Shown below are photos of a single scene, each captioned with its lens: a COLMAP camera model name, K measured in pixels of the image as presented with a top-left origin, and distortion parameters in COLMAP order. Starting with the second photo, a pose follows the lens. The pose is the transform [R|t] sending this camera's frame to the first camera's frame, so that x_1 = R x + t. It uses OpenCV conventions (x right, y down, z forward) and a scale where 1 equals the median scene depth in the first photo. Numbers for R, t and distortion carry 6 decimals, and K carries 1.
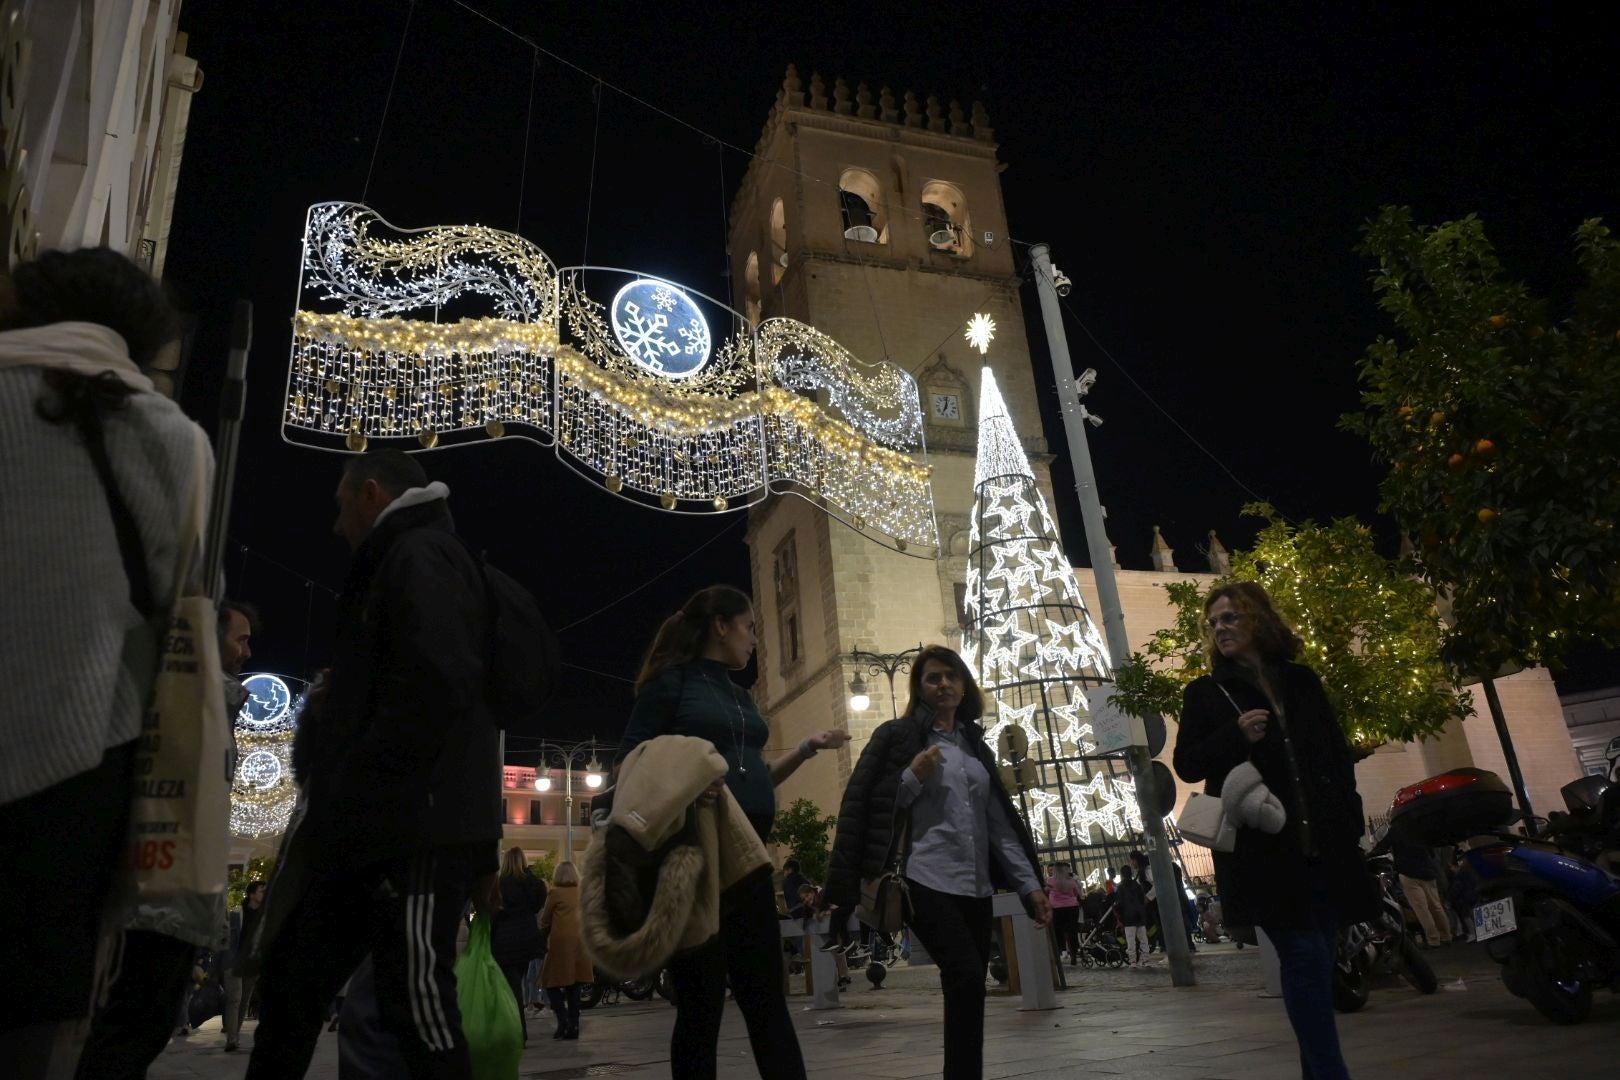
lens RADIAL K [[1066.8, 0, 810.0], [0, 1066.8, 540.0], [0, 0, 1]] dist [-0.007760, -0.001316]
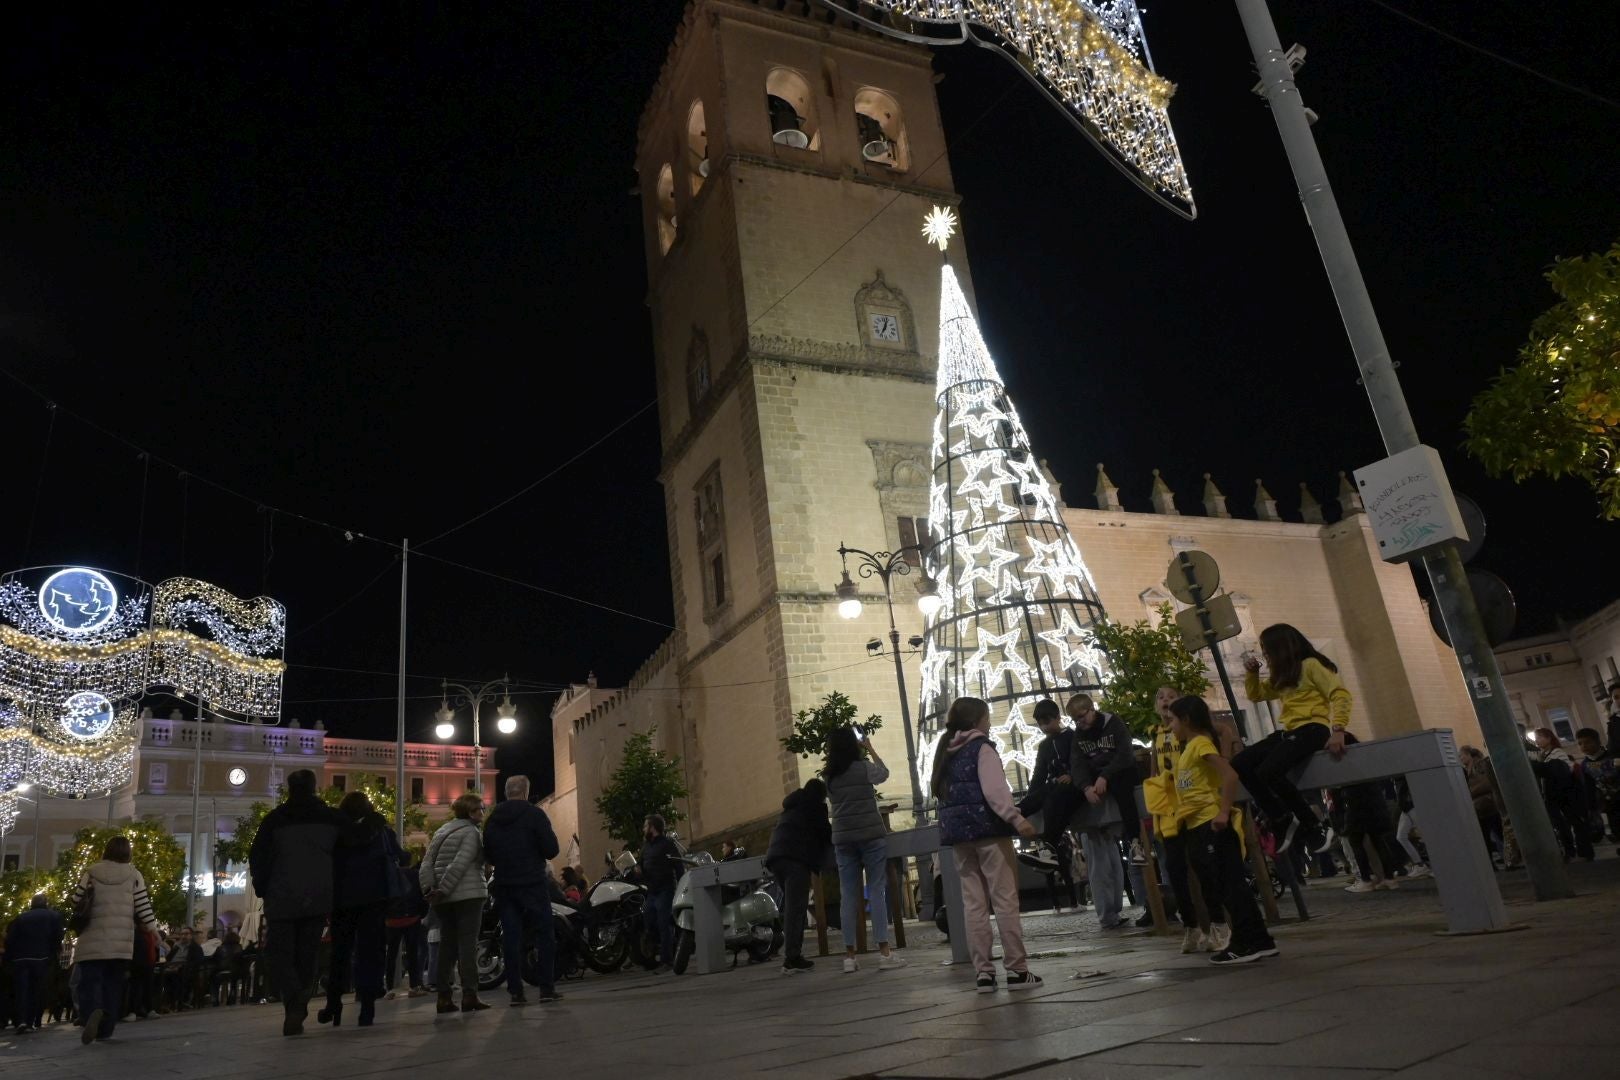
lens RADIAL K [[1069.9, 0, 796.2], [0, 1069.9, 539.9], [0, 0, 1]] dist [-0.003928, -0.001402]
pose [[0.995440, -0.000472, 0.095383, -0.036749], [-0.001127, 0.999860, 0.016714, 0.042761], [-0.095378, -0.016746, 0.995300, 0.091241]]
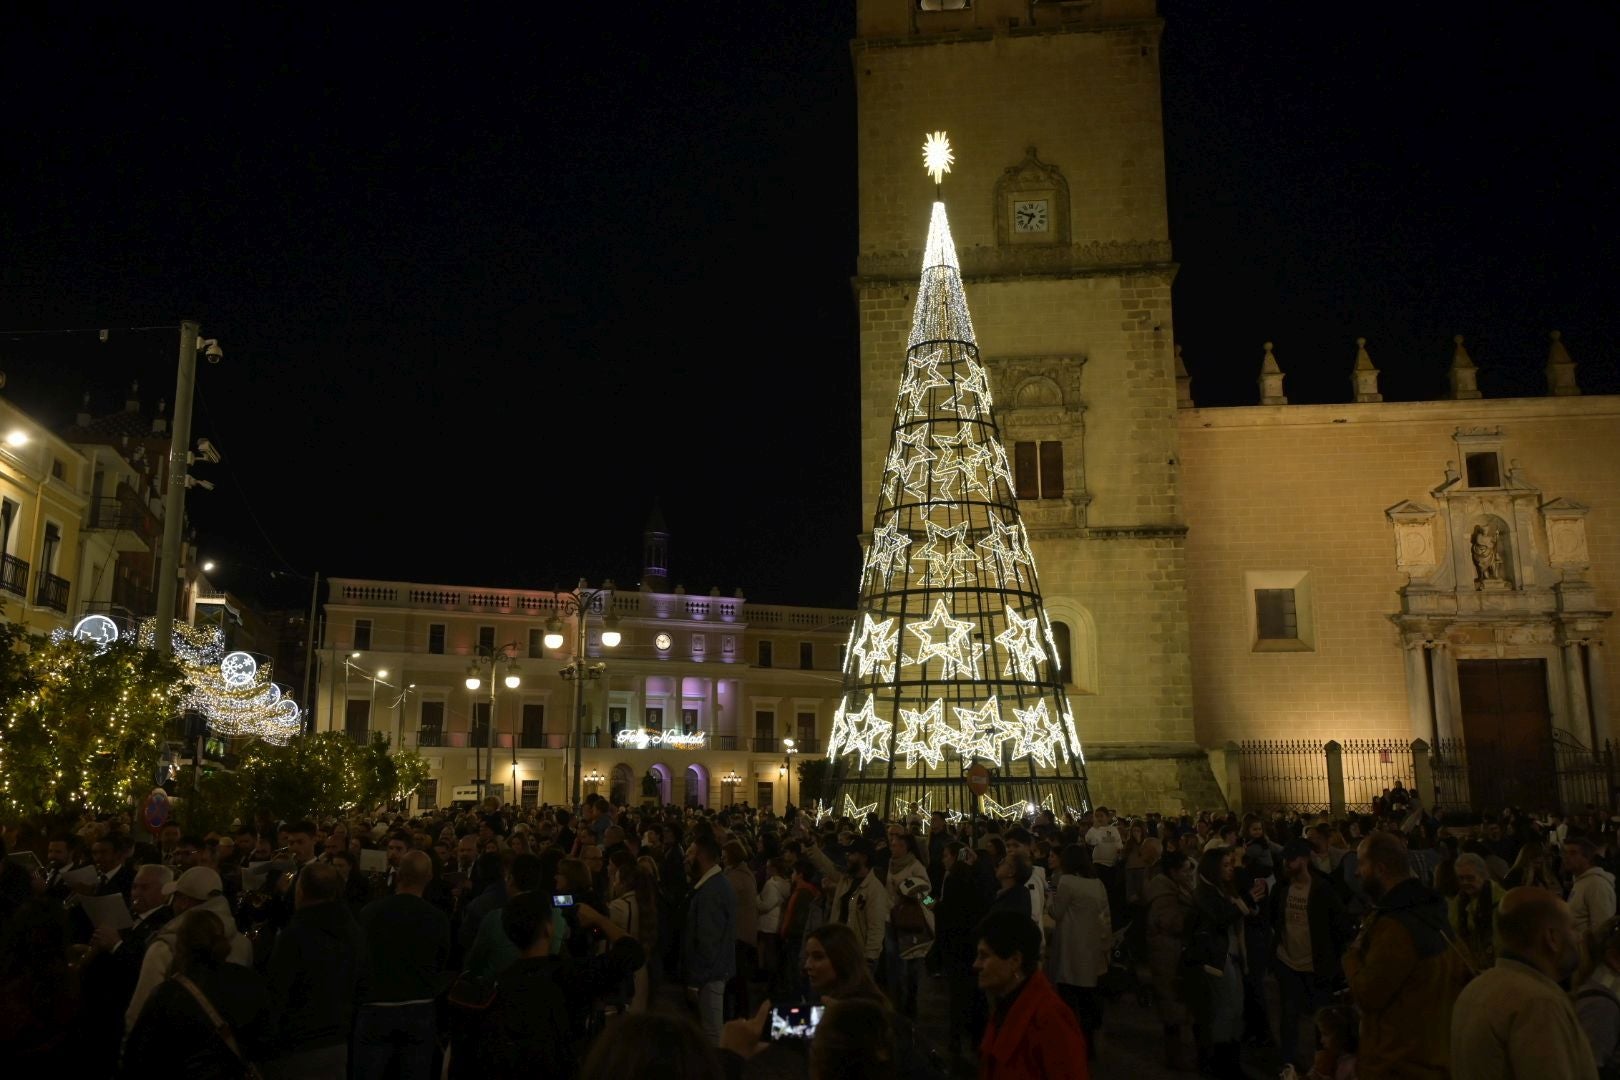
lens RADIAL K [[1335.0, 0, 810.0], [0, 1335.0, 540.0], [0, 0, 1]] dist [0.015048, 0.004282]
pose [[0.907030, -0.007174, -0.421004, 0.405272], [0.083769, 0.982943, 0.163724, -0.065671], [0.412649, -0.183770, 0.892160, -0.010447]]
